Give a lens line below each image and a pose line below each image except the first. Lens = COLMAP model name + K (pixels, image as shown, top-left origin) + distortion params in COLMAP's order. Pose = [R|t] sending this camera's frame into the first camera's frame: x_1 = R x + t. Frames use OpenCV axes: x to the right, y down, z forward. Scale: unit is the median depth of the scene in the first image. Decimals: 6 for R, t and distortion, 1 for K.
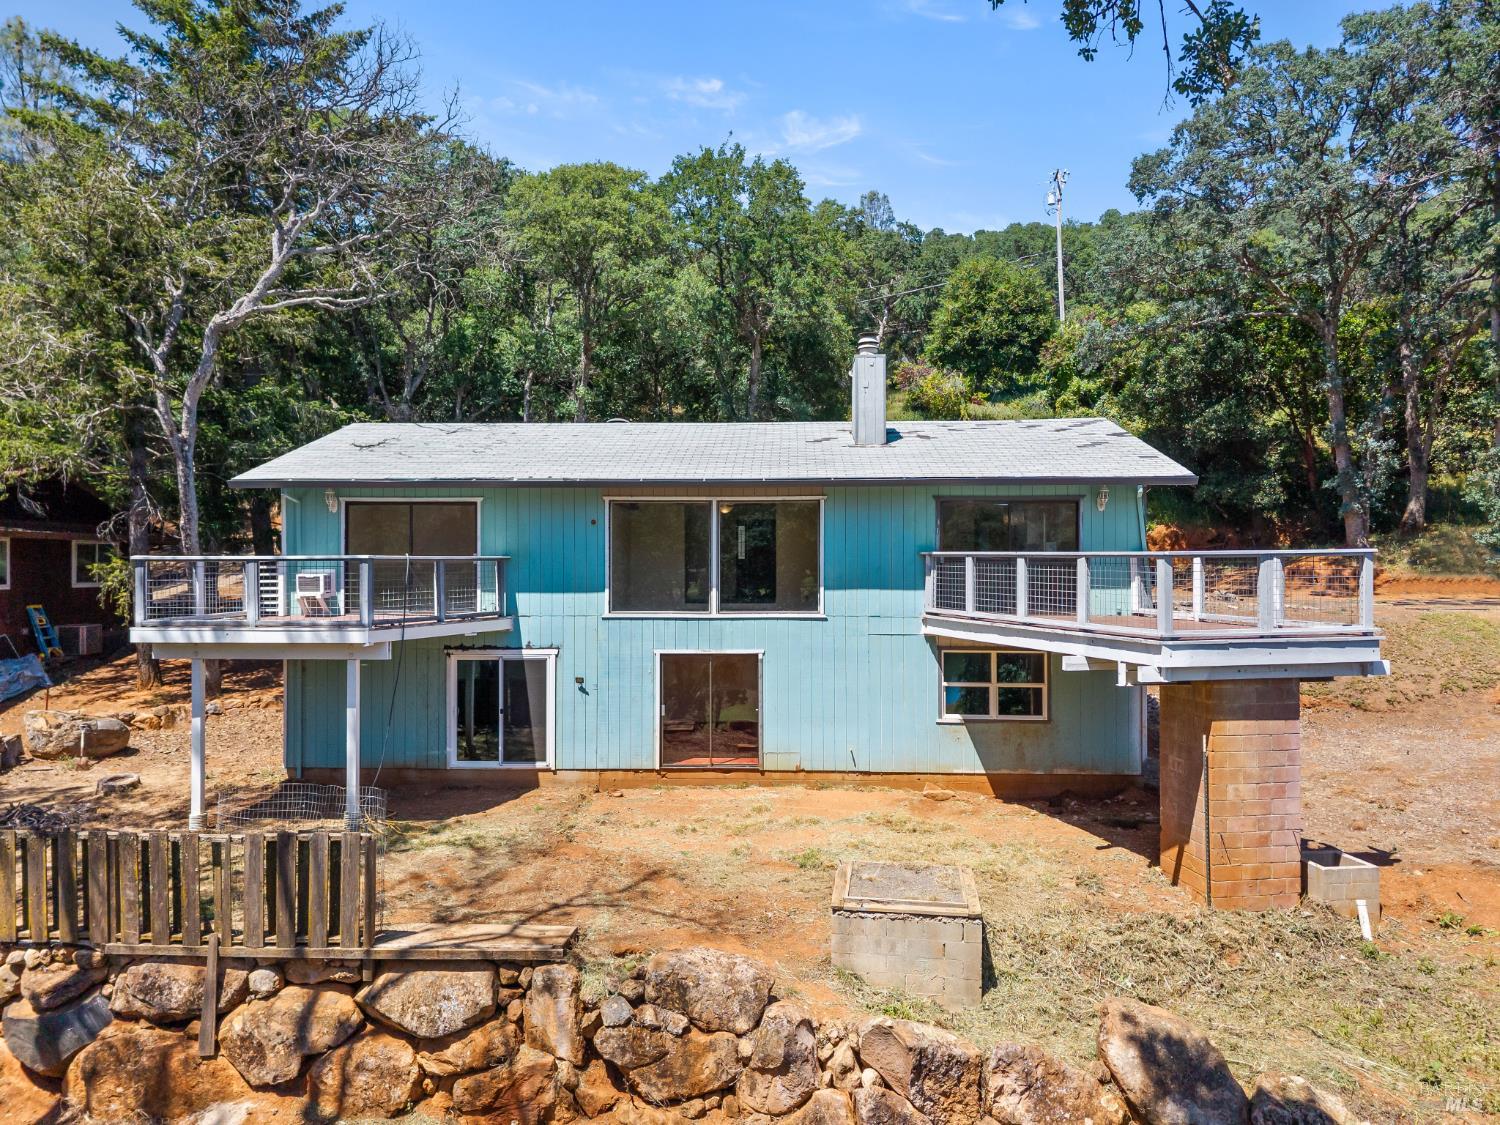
lens RADIAL K [[1033.6, 0, 750.0], [0, 1033.6, 562.5], [0, 0, 1]] dist [0.066549, -0.097048]
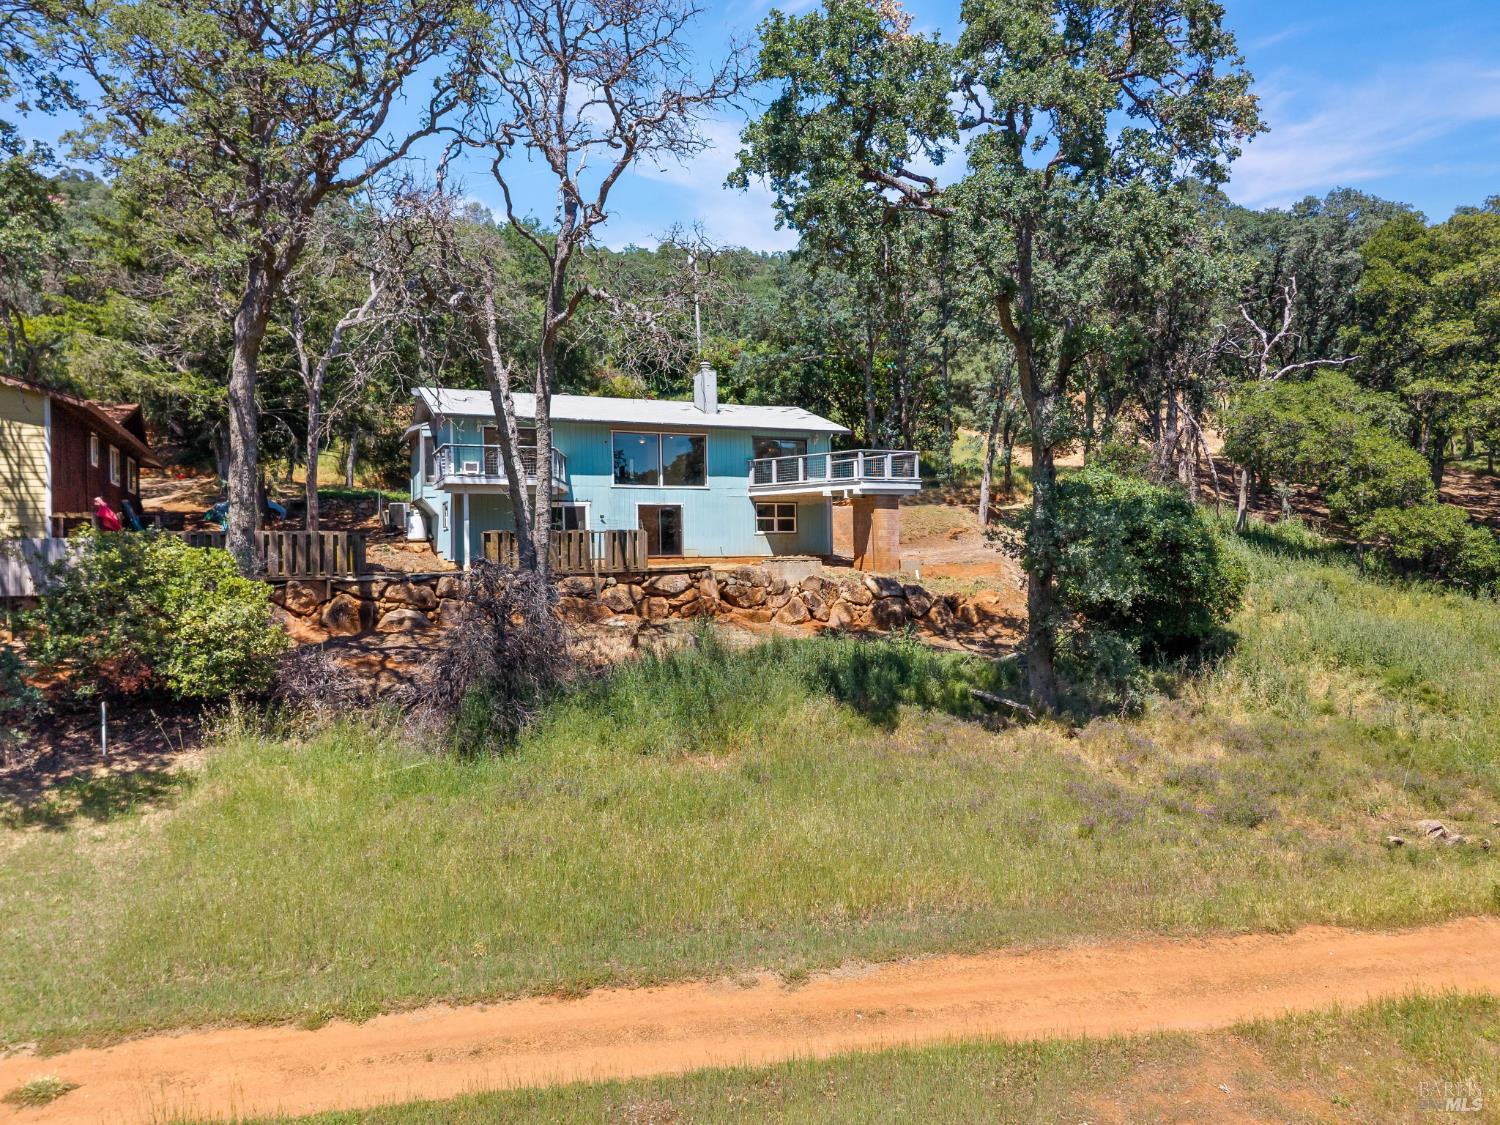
lens RADIAL K [[1033.6, 0, 750.0], [0, 1033.6, 562.5], [0, 0, 1]] dist [0.066549, -0.097048]
pose [[0.901241, -0.014140, 0.433088, -0.827131], [0.012341, 0.999900, 0.006965, 0.201000], [-0.433143, -0.000933, 0.901325, -1.071991]]
